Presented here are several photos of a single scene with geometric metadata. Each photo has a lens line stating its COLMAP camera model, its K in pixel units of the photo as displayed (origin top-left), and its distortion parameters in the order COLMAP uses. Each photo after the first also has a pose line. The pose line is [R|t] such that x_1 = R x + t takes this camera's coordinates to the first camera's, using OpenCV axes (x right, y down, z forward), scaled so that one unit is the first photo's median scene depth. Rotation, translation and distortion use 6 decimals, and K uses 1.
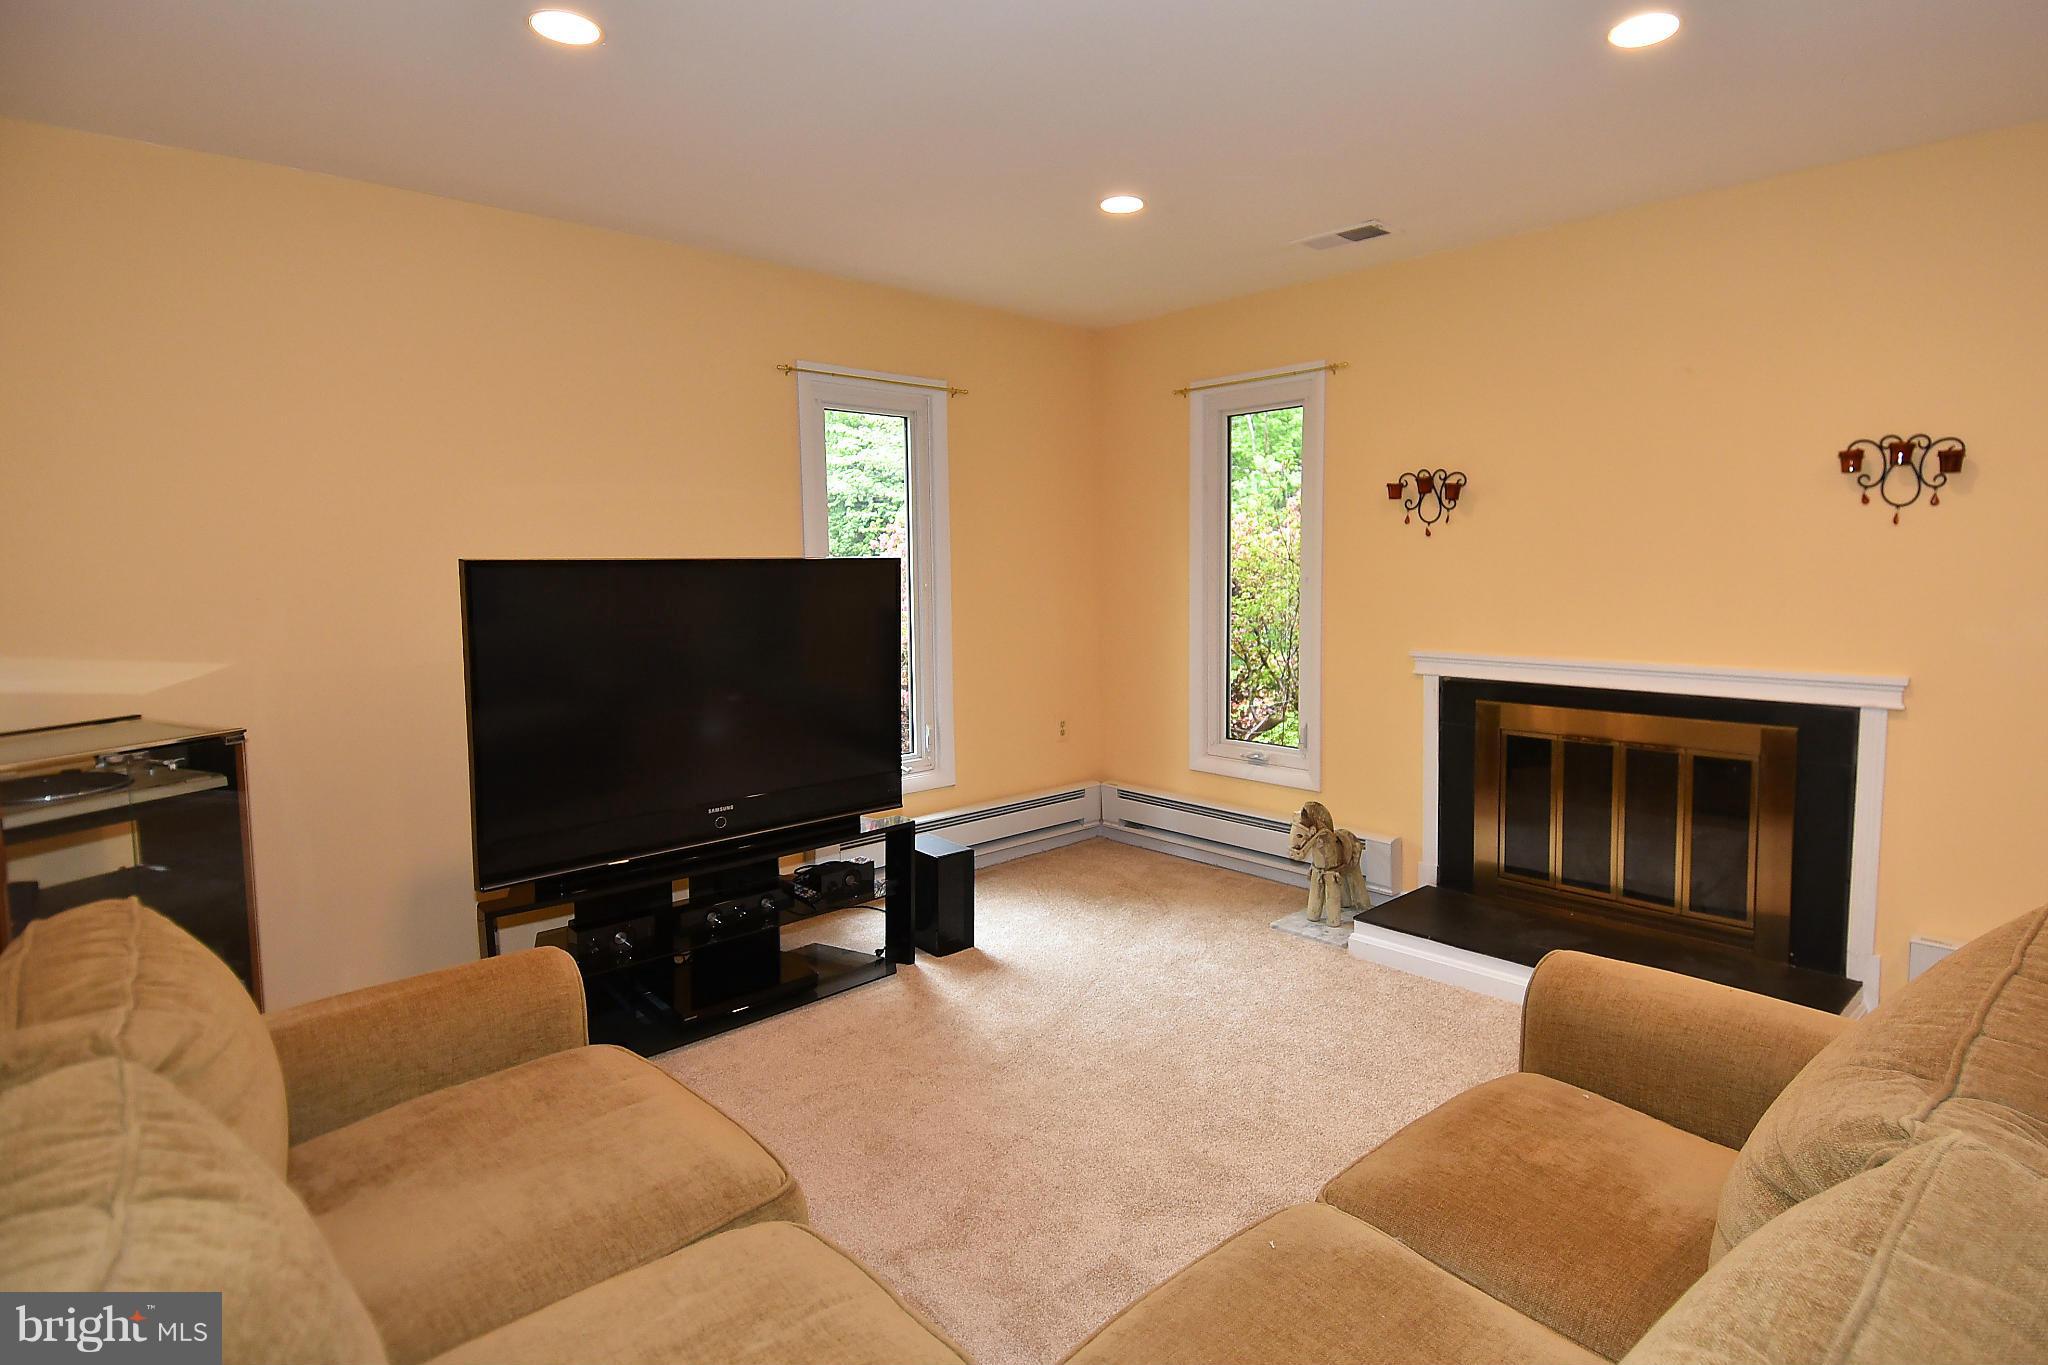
lens RADIAL K [[1096.2, 0, 1066.8], [0, 1096.2, 635.9], [0, 0, 1]] dist [0.018364, -0.000802]
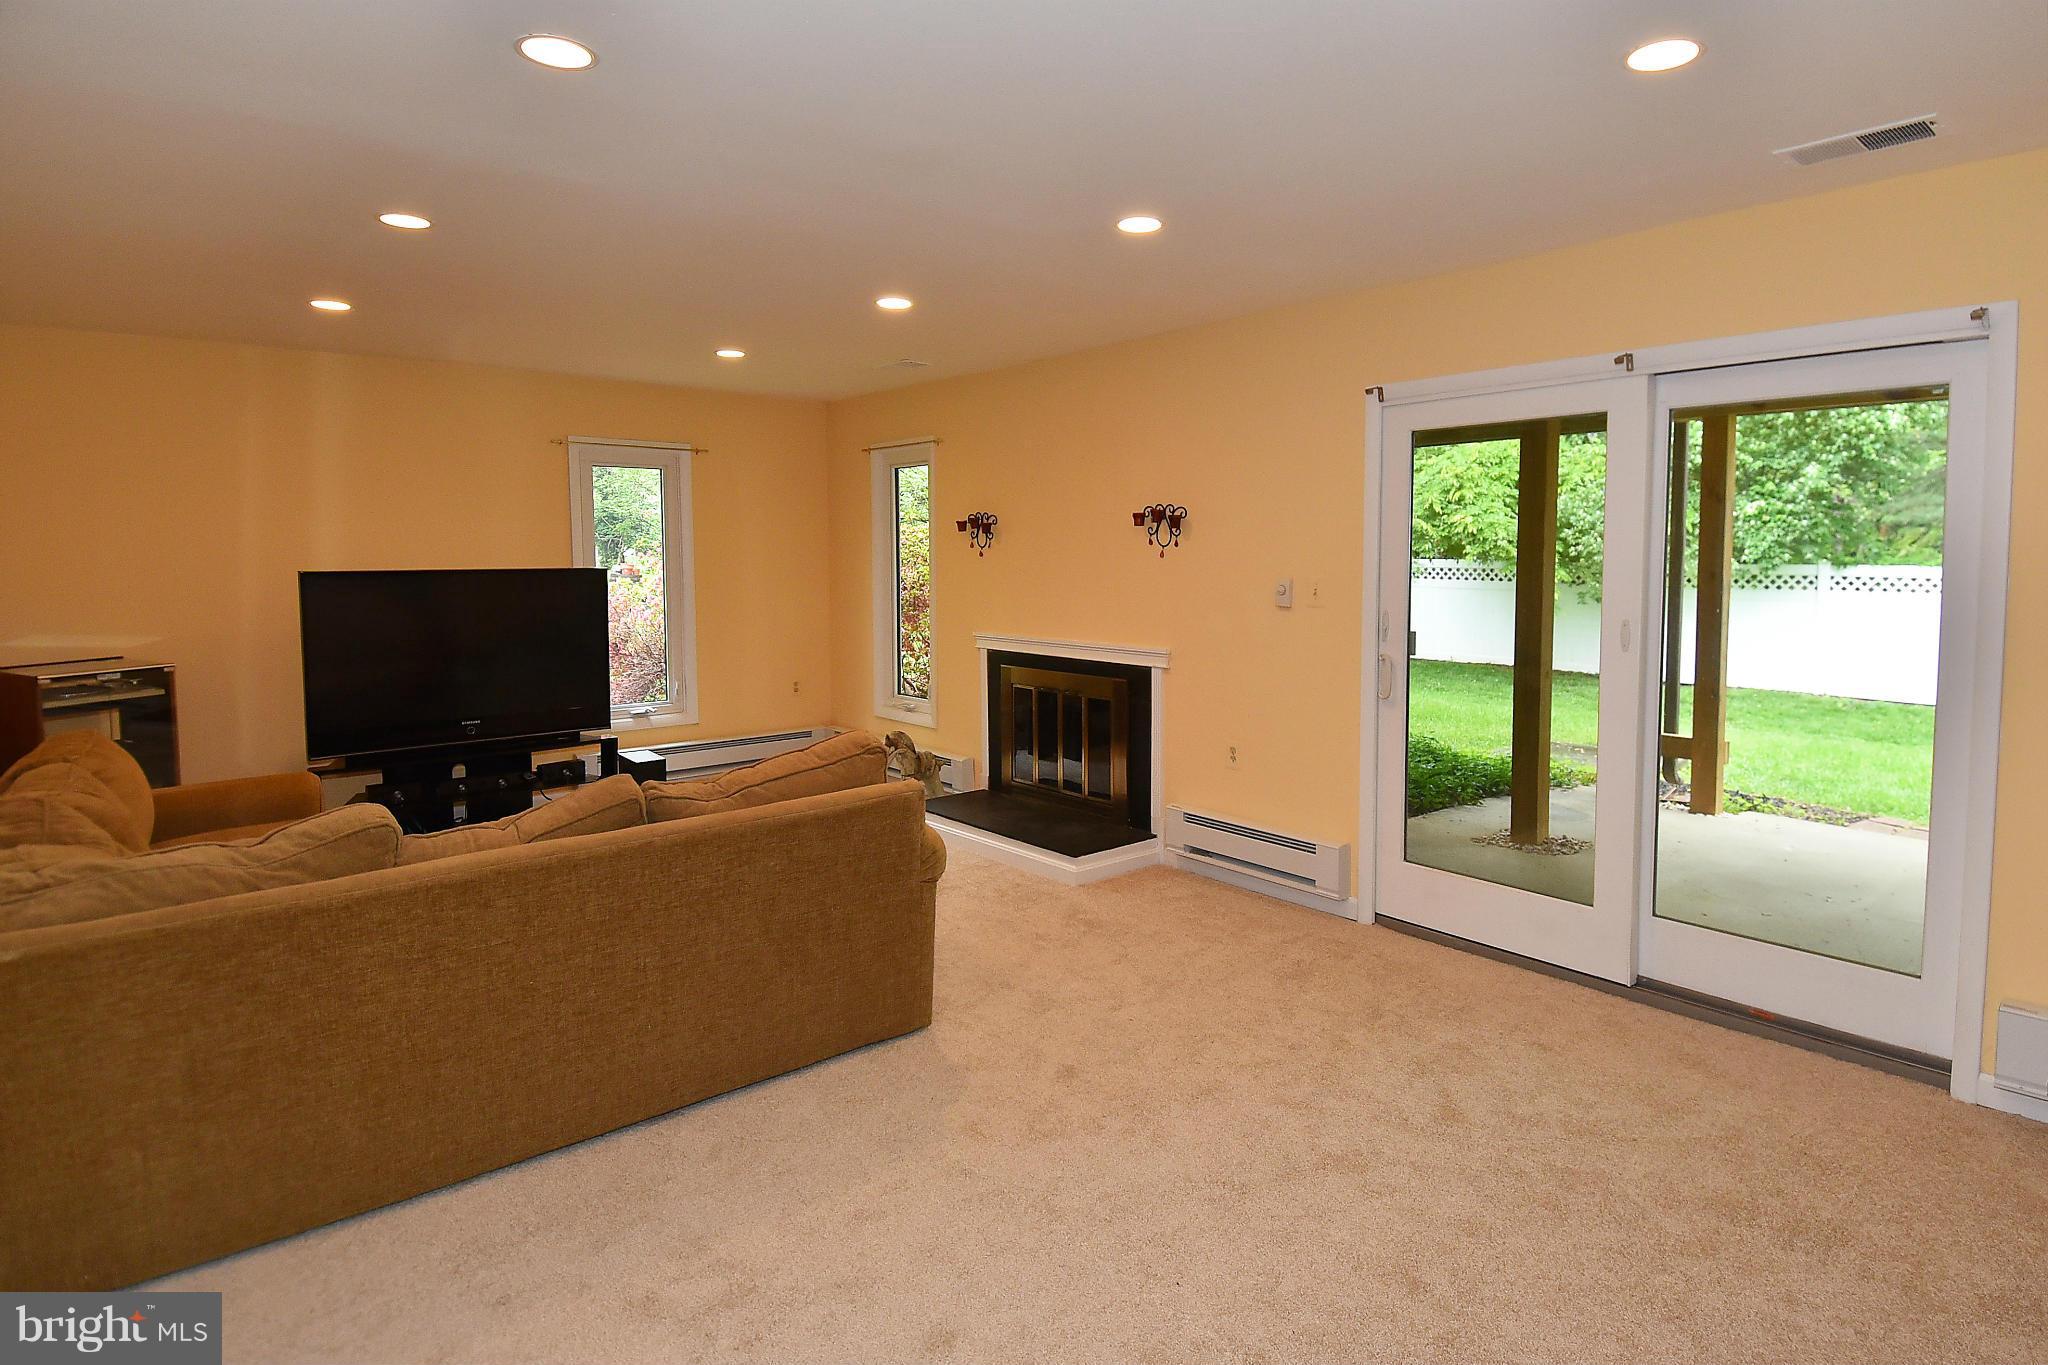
lens RADIAL K [[1125.2, 0, 1070.6], [0, 1125.2, 598.1], [0, 0, 1]] dist [0.038684, -0.001103]
pose [[0.998855, 0.010372, -0.046695, 0.558510], [-0.011421, 0.999687, -0.022258, 0.000545], [0.046449, 0.022766, 0.998661, -0.566810]]
